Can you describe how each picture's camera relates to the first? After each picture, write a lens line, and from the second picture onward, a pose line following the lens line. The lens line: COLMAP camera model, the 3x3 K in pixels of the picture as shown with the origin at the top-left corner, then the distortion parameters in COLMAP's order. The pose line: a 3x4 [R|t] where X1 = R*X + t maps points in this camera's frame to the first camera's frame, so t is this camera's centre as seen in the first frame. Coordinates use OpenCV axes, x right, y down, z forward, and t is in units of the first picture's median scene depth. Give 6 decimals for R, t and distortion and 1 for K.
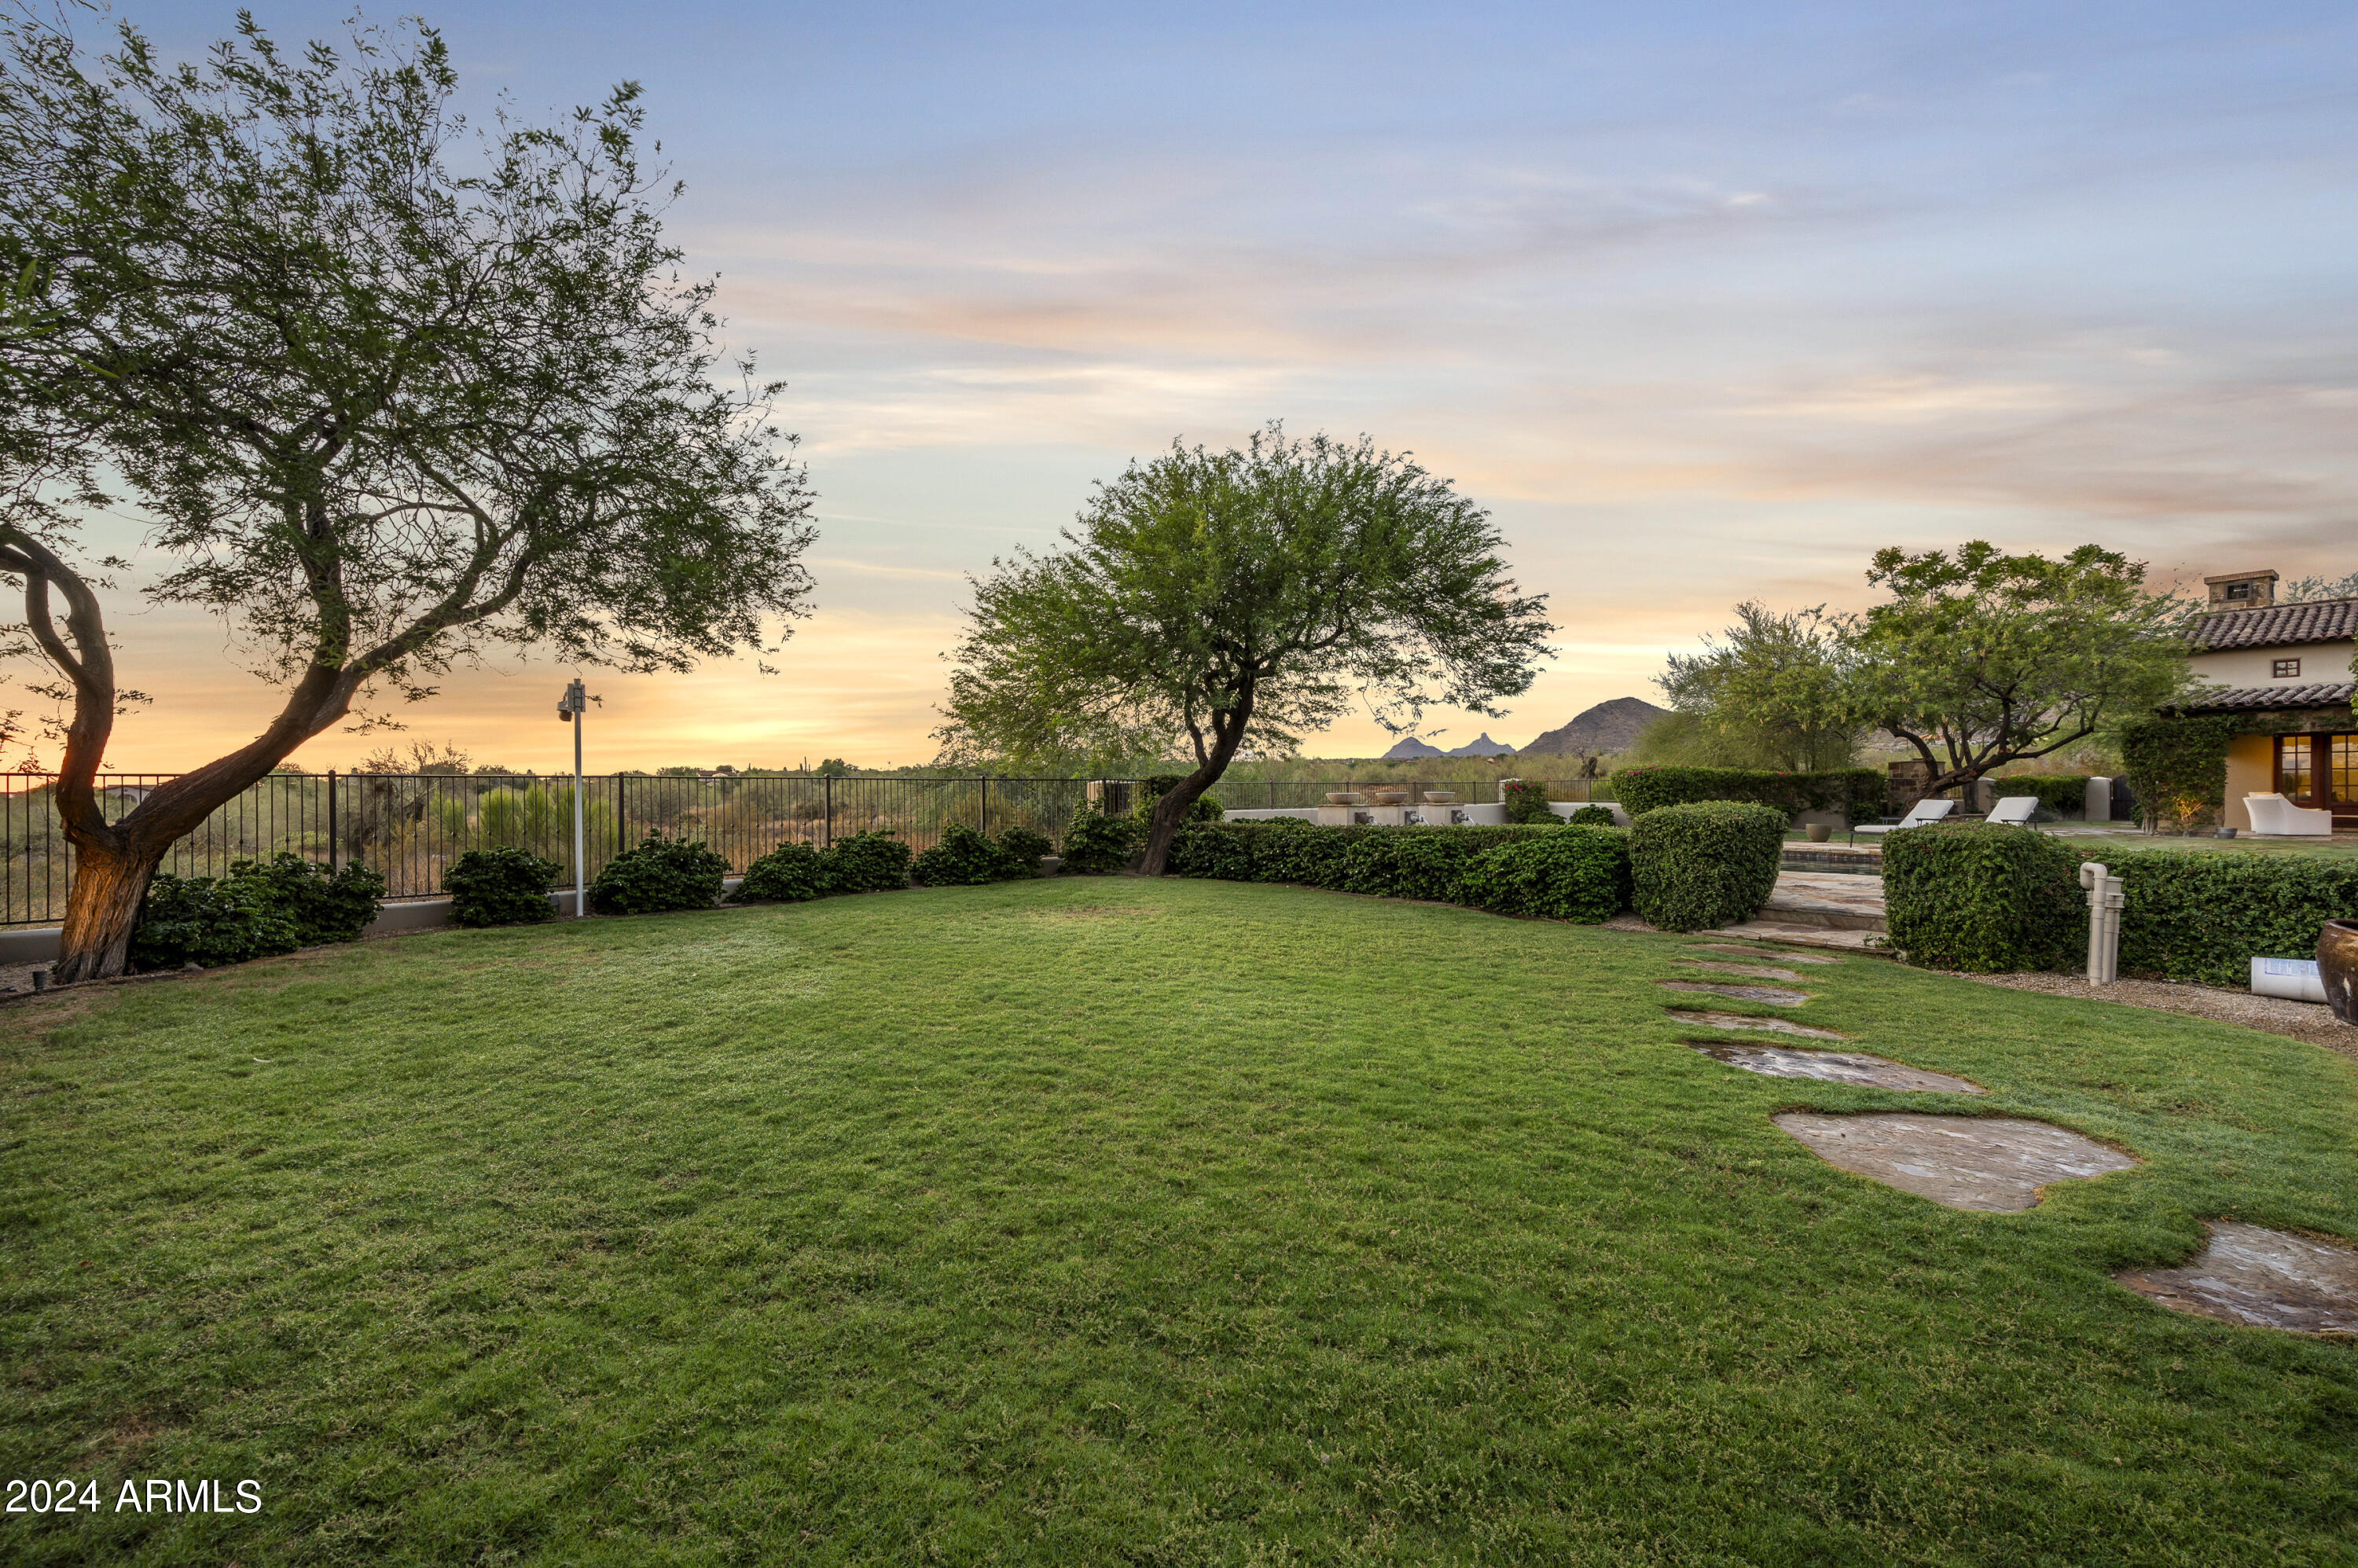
lens RADIAL K [[1039.1, 0, 1179.9], [0, 1039.1, 776.2], [0, 0, 1]] dist [-0.002198, 0.000034]
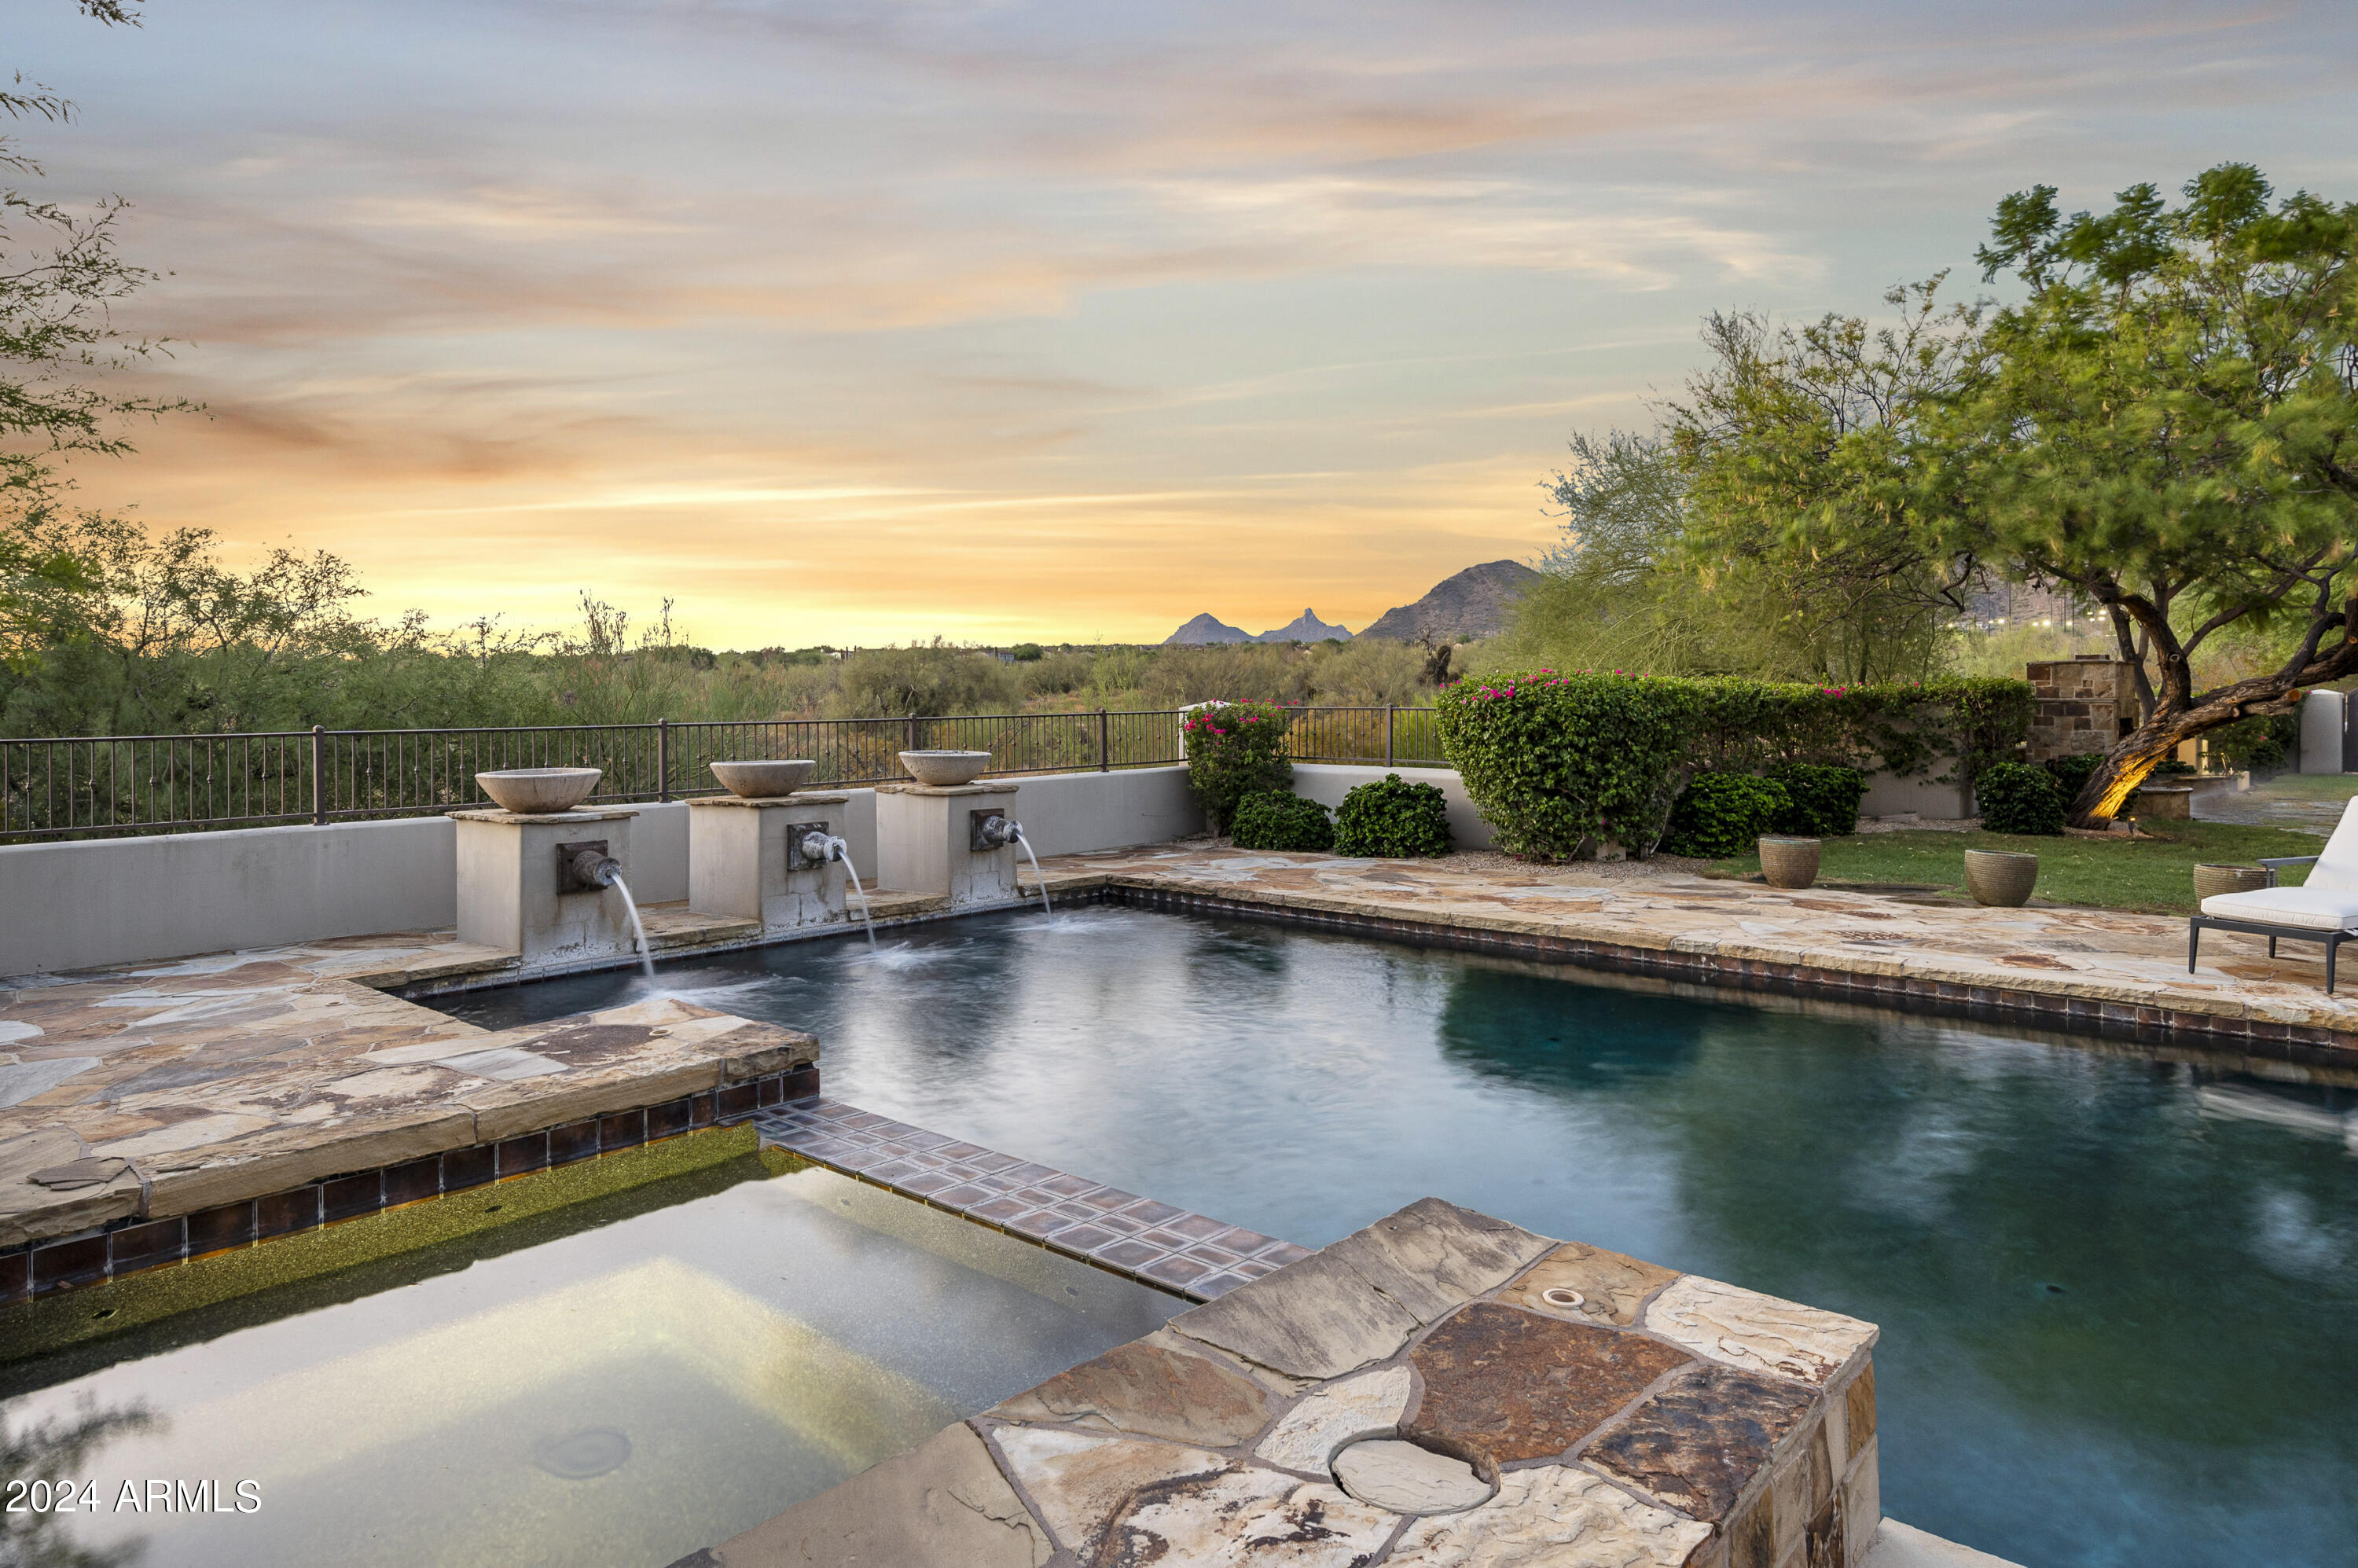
lens RADIAL K [[1526.2, 0, 1154.2], [0, 1526.2, 674.5], [0, 0, 1]] dist [-0.004192, -0.000893]
pose [[0.983738, 0.001110, 0.179608, 0.185035], [-0.001593, 0.999995, 0.002546, -0.009109], [-0.179605, -0.002790, 0.983735, 0.410292]]
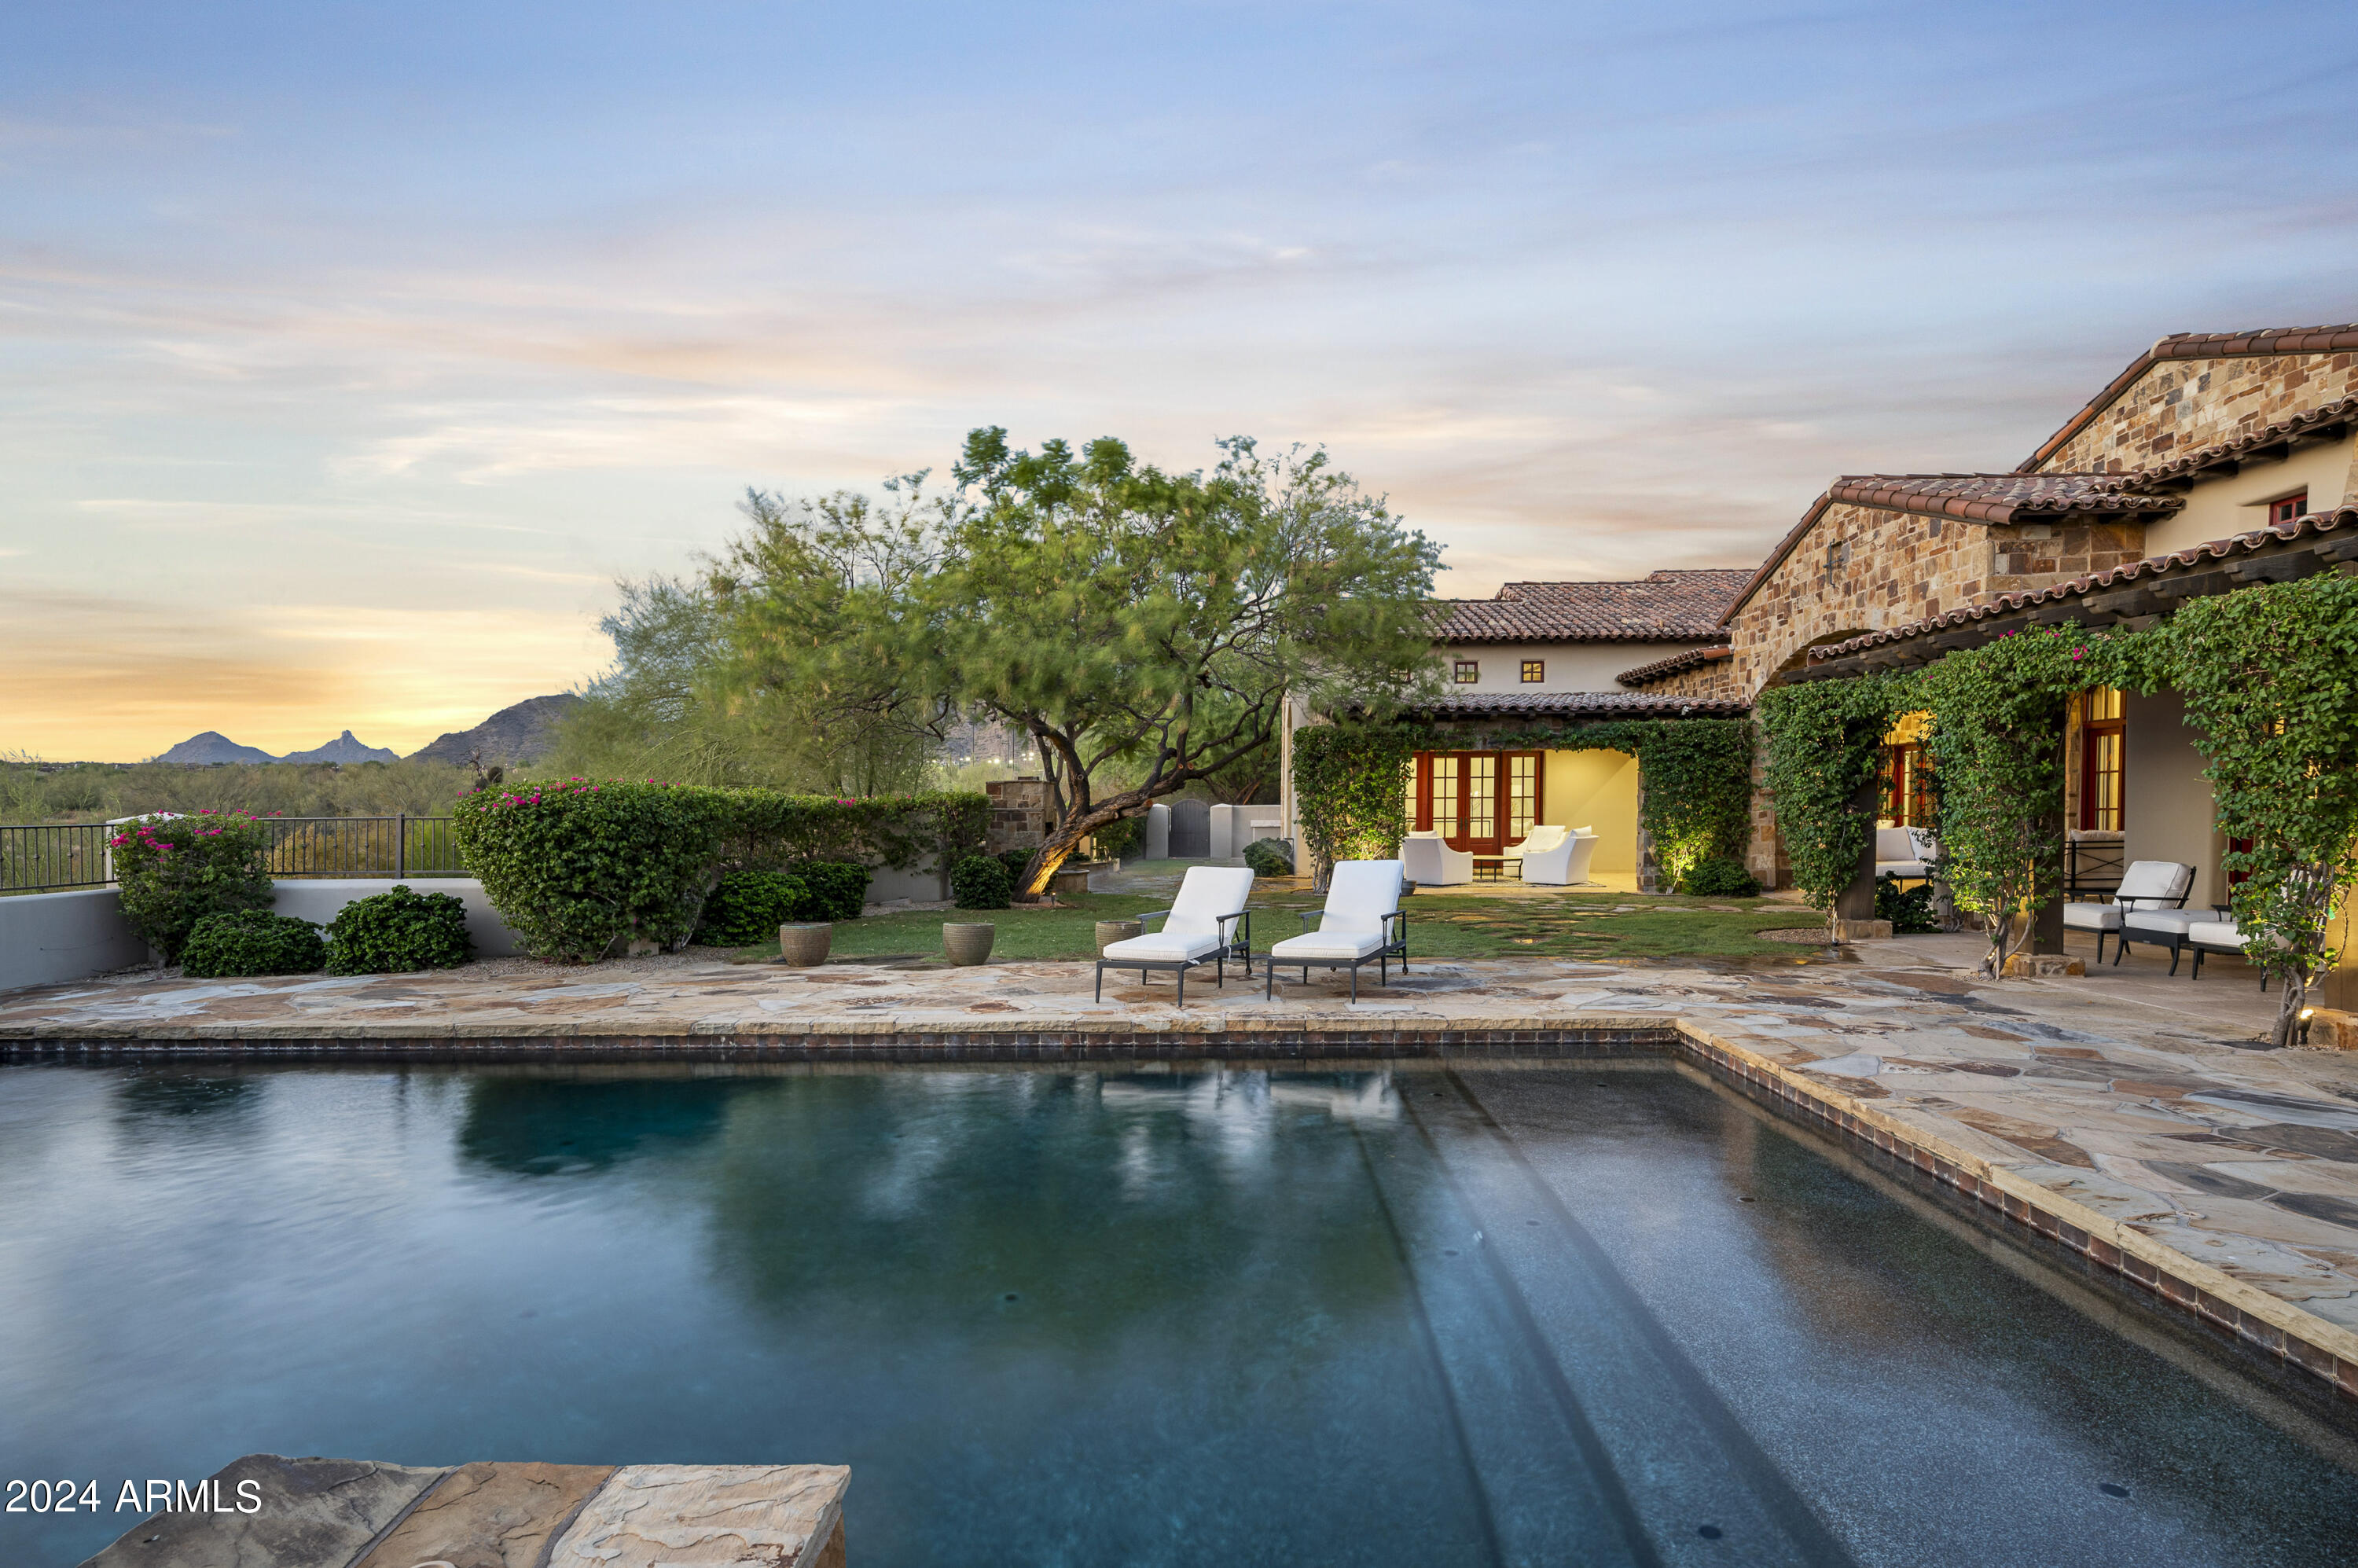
lens RADIAL K [[1218.3, 0, 1259.7], [0, 1218.3, 811.7], [0, 0, 1]] dist [0.001031, 0.001256]
pose [[0.603314, -0.006119, 0.797480, 0.207228], [-0.005063, 0.999921, 0.011503, -0.004701], [-0.797488, -0.010977, 0.603235, 0.437968]]
